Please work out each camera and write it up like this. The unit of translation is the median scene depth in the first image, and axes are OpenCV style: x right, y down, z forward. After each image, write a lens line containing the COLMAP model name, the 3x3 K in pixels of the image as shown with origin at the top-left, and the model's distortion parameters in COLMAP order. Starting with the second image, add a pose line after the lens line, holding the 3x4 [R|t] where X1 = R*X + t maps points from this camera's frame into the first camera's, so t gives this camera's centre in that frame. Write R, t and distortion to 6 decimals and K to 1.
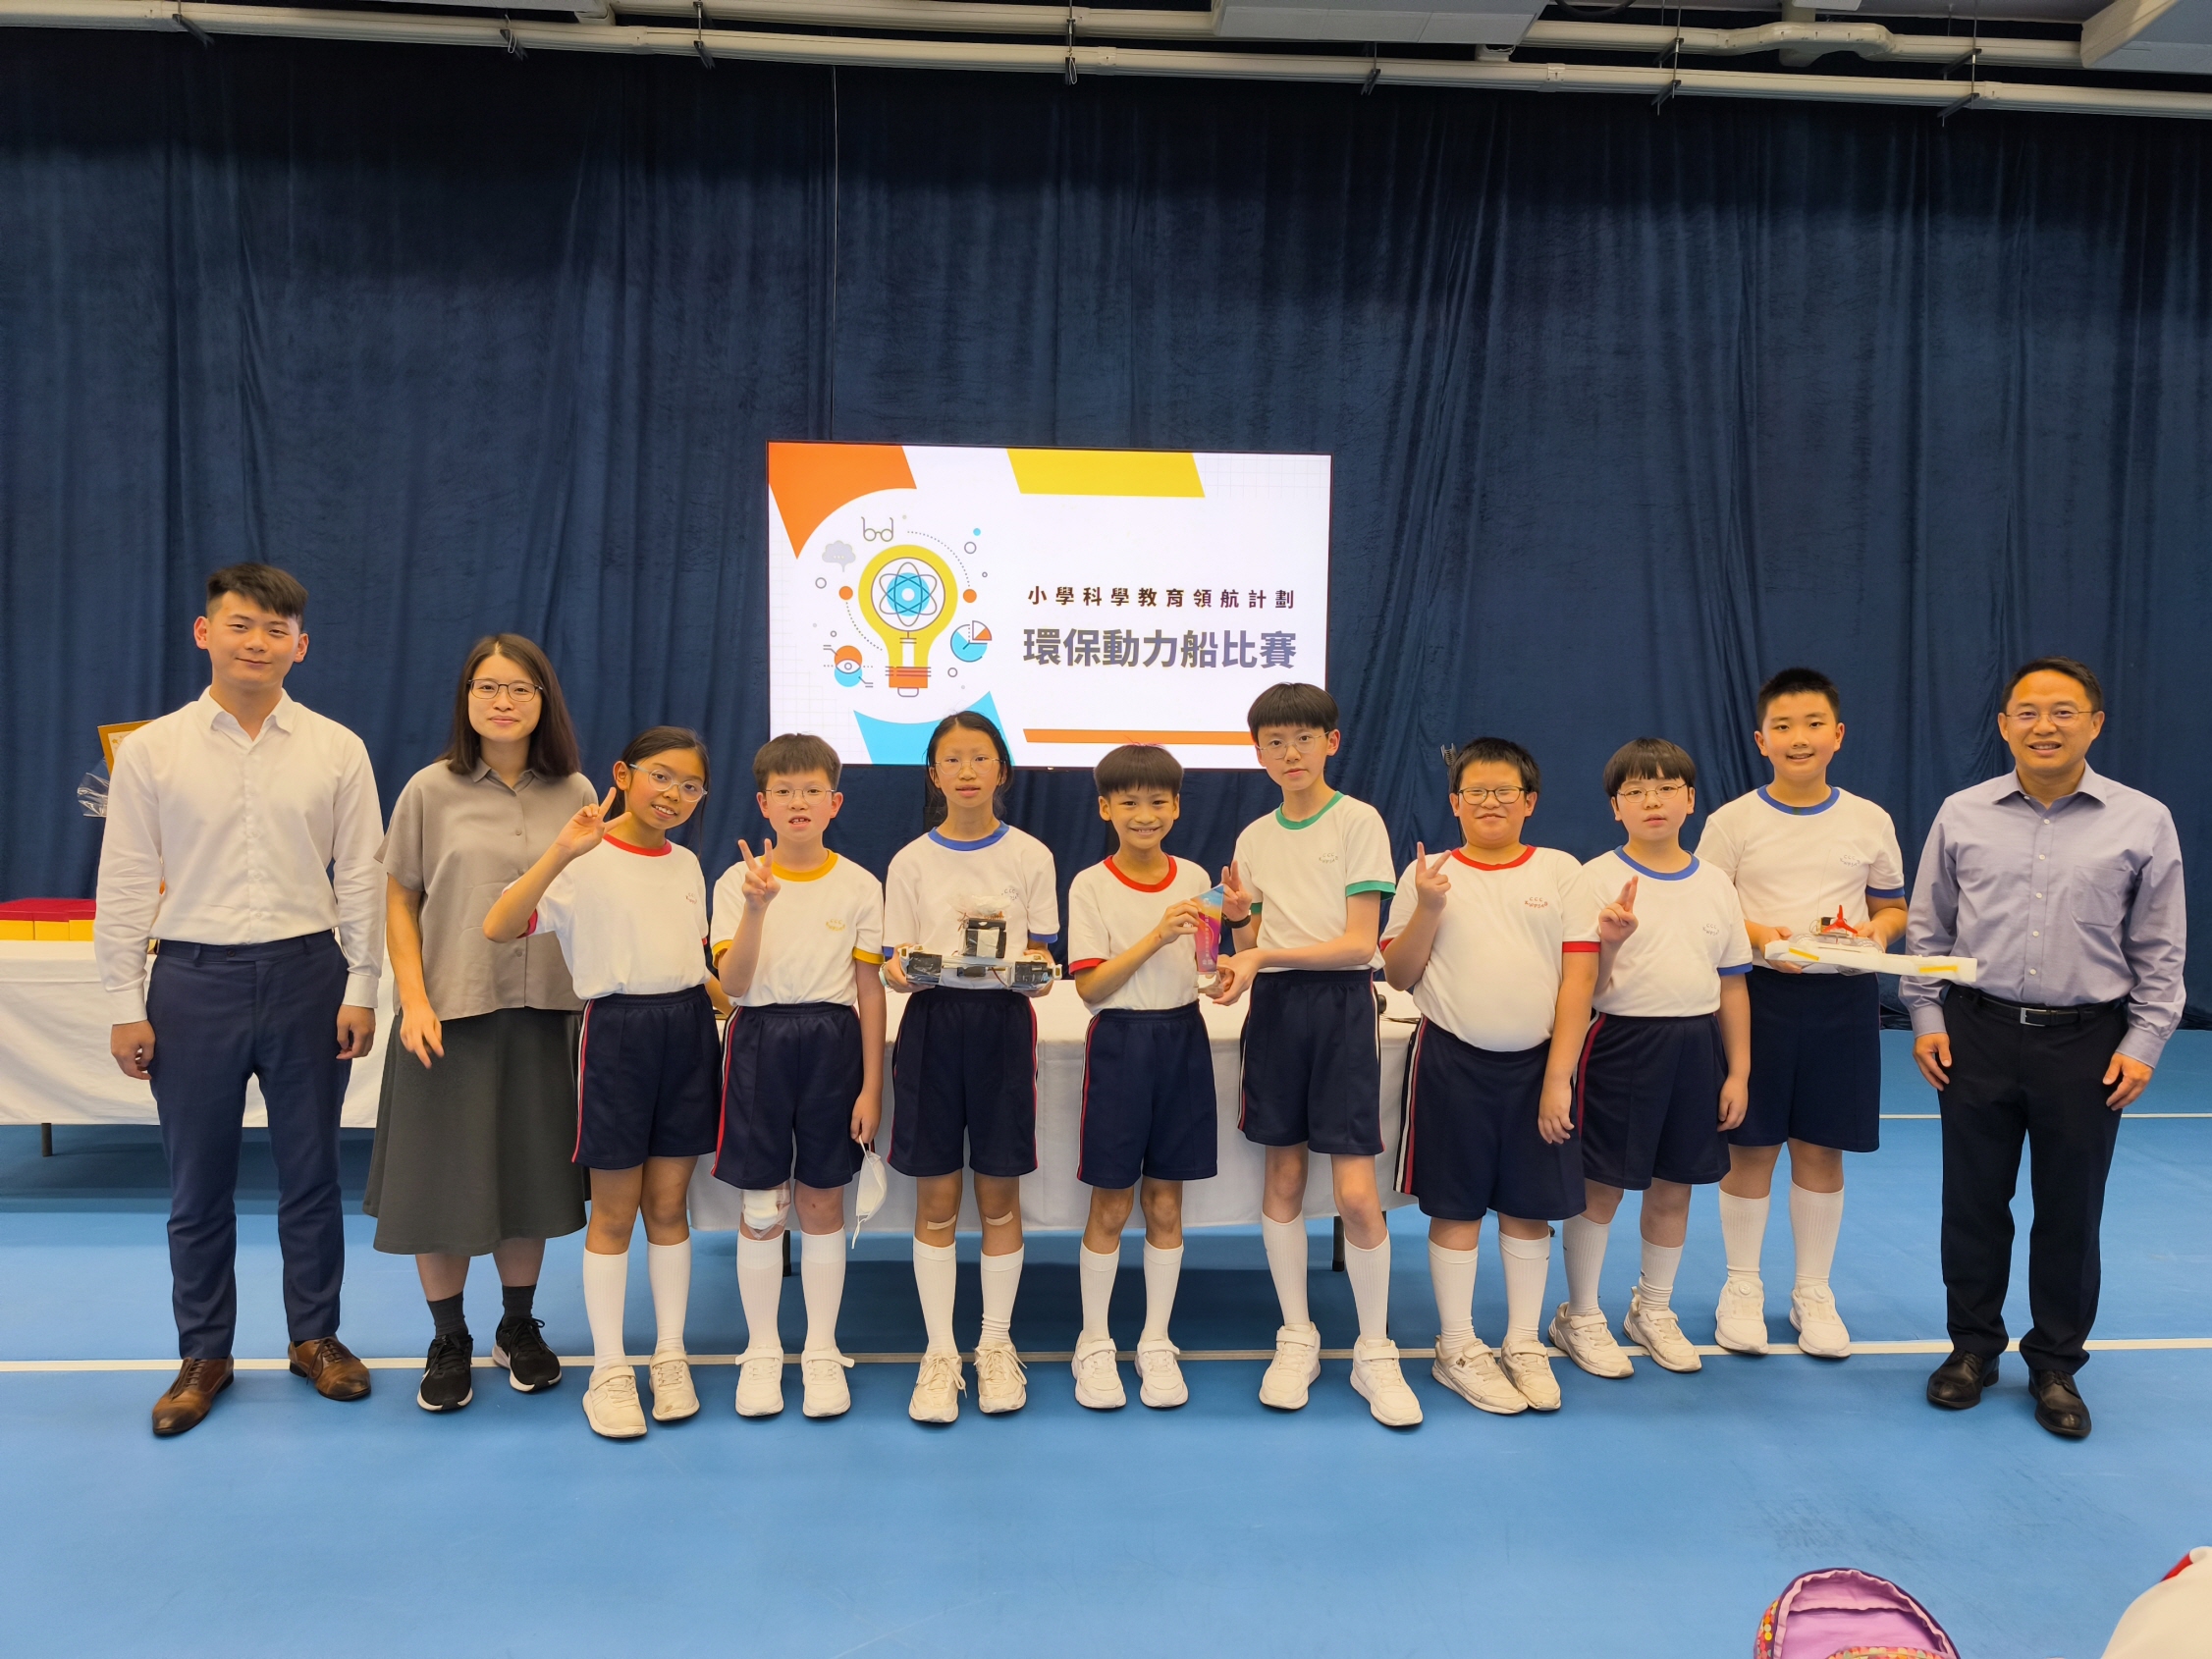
lens RADIAL K [[1433.7, 0, 1128.5], [0, 1433.7, 833.8], [0, 0, 1]] dist [0.071591, -0.119753]
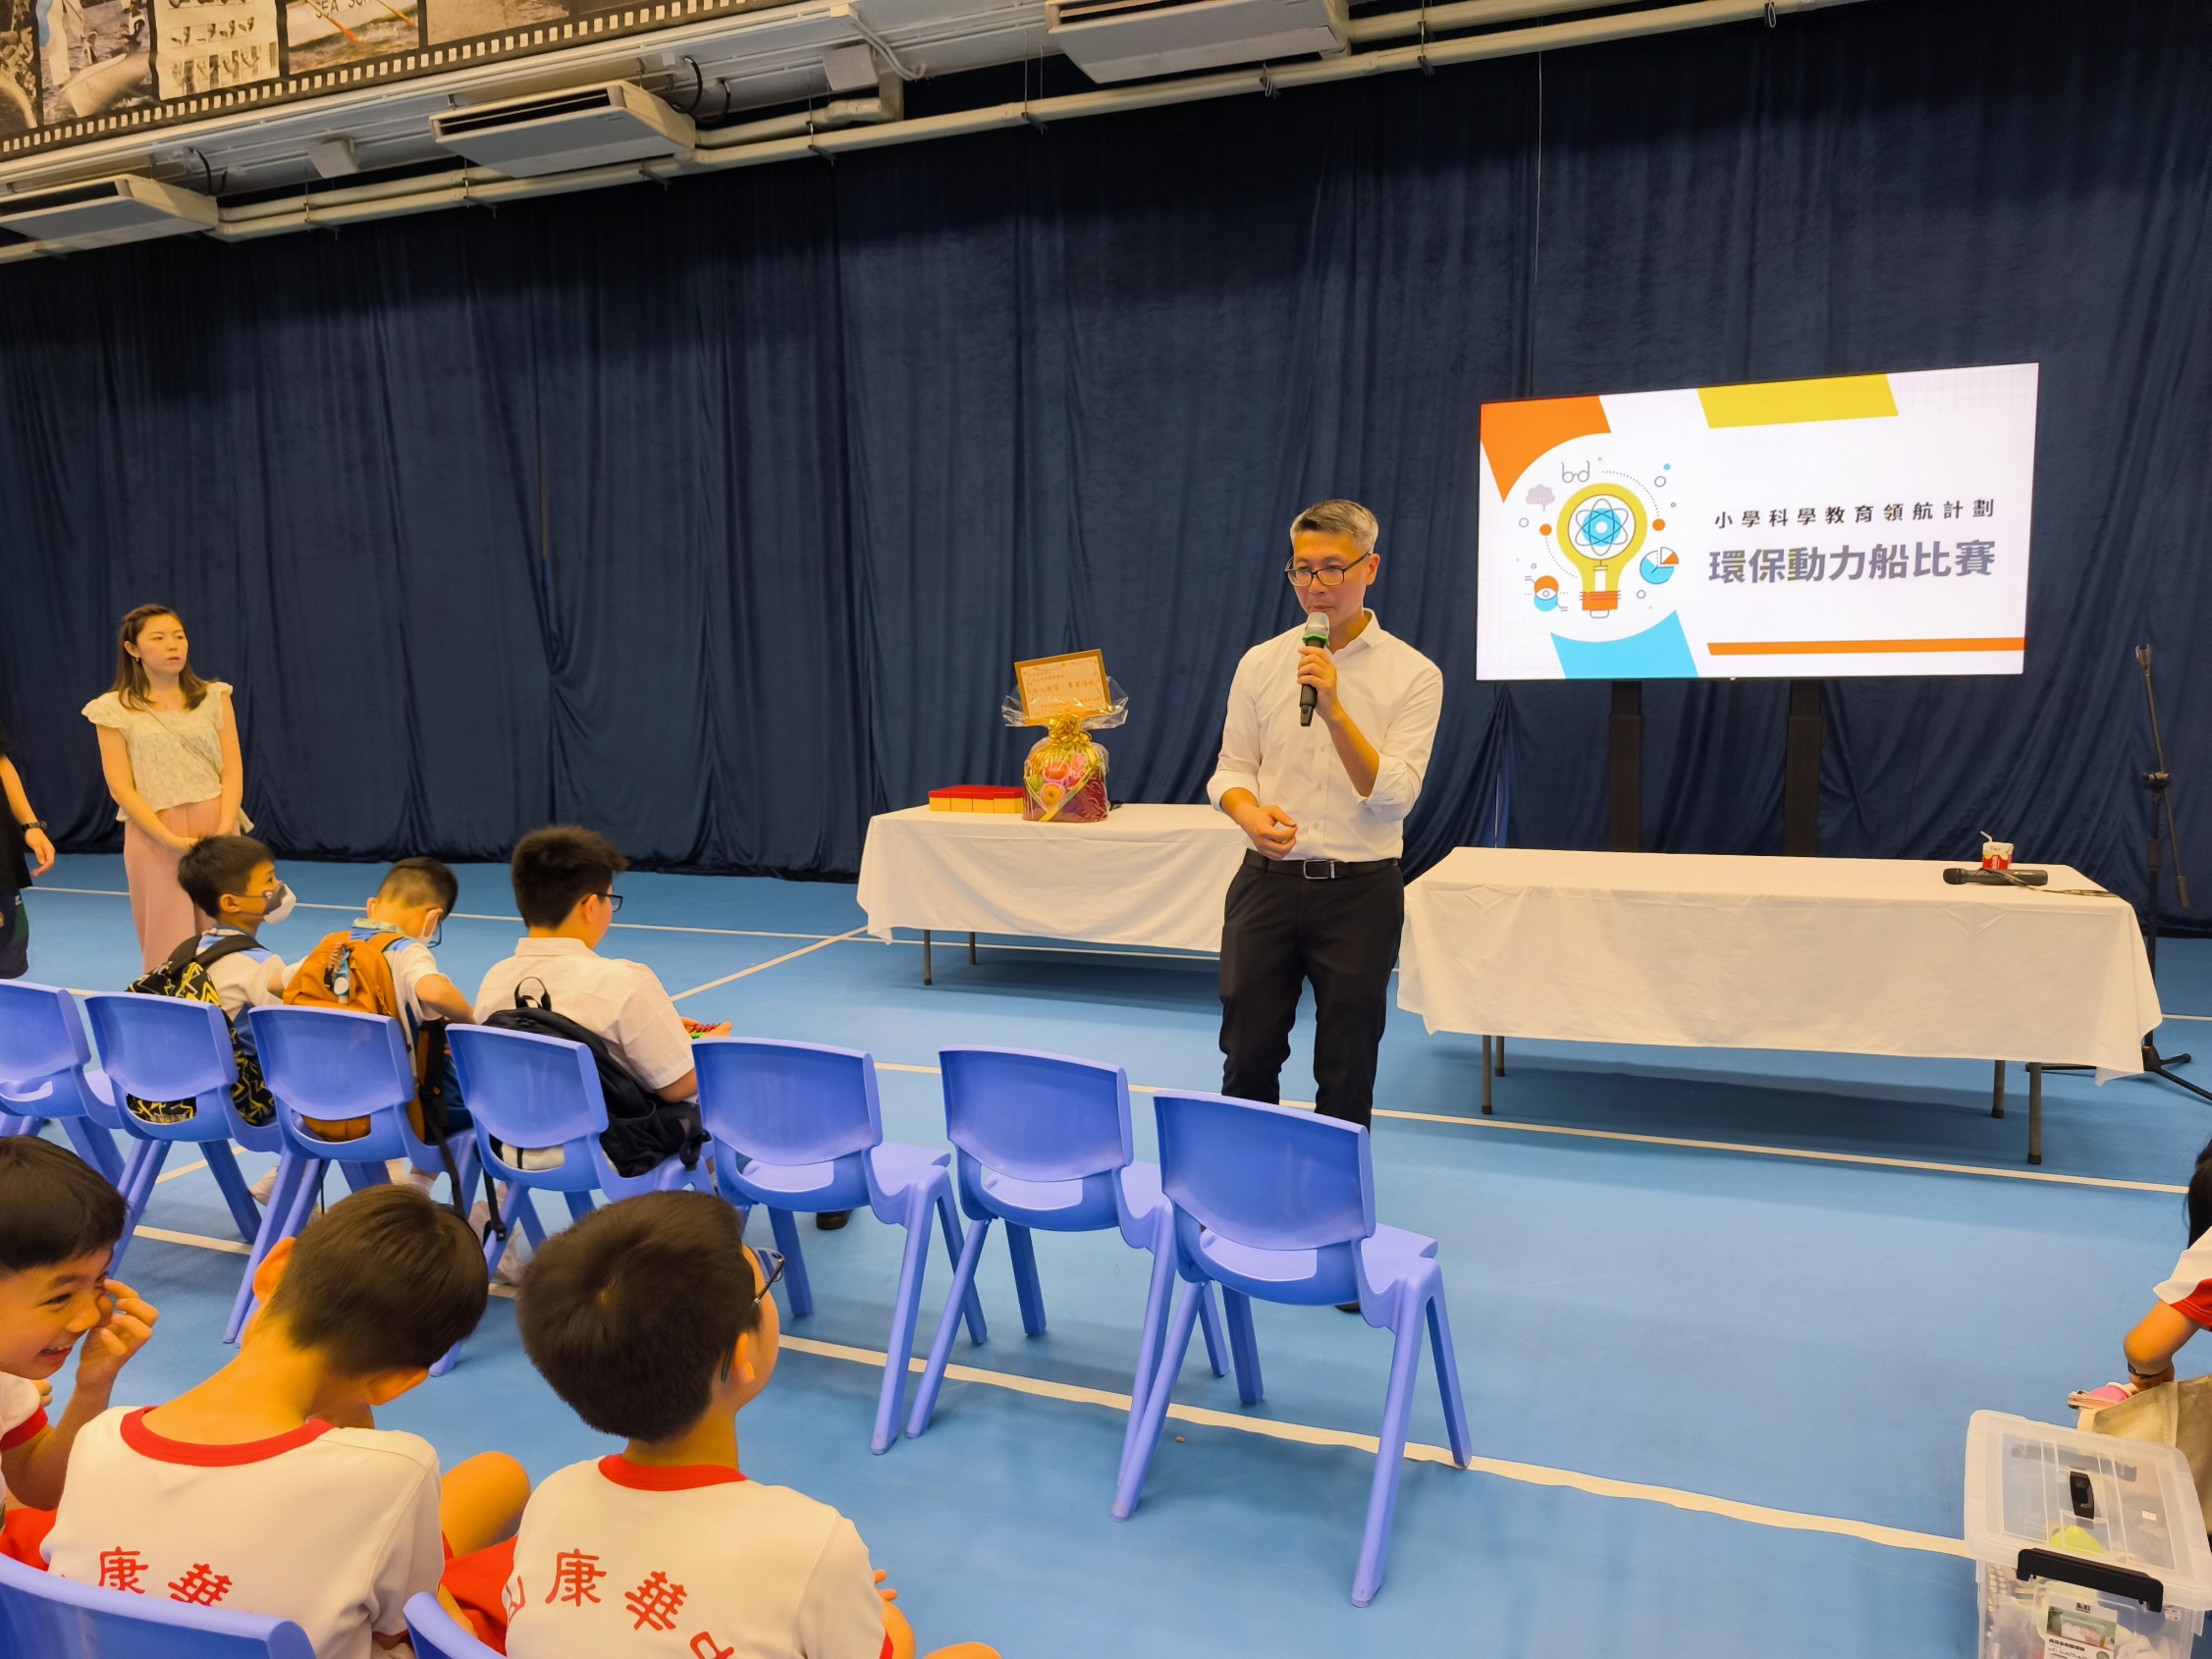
lens RADIAL K [[1543.2, 0, 1117.8], [0, 1543.2, 838.5], [0, 0, 1]] dist [0.010141, -0.017753]
pose [[0.902755, 0.022258, -0.429578, 0.027029], [-0.005878, 0.999205, 0.039420, 0.028457], [0.430115, -0.033062, 0.902169, -0.234578]]
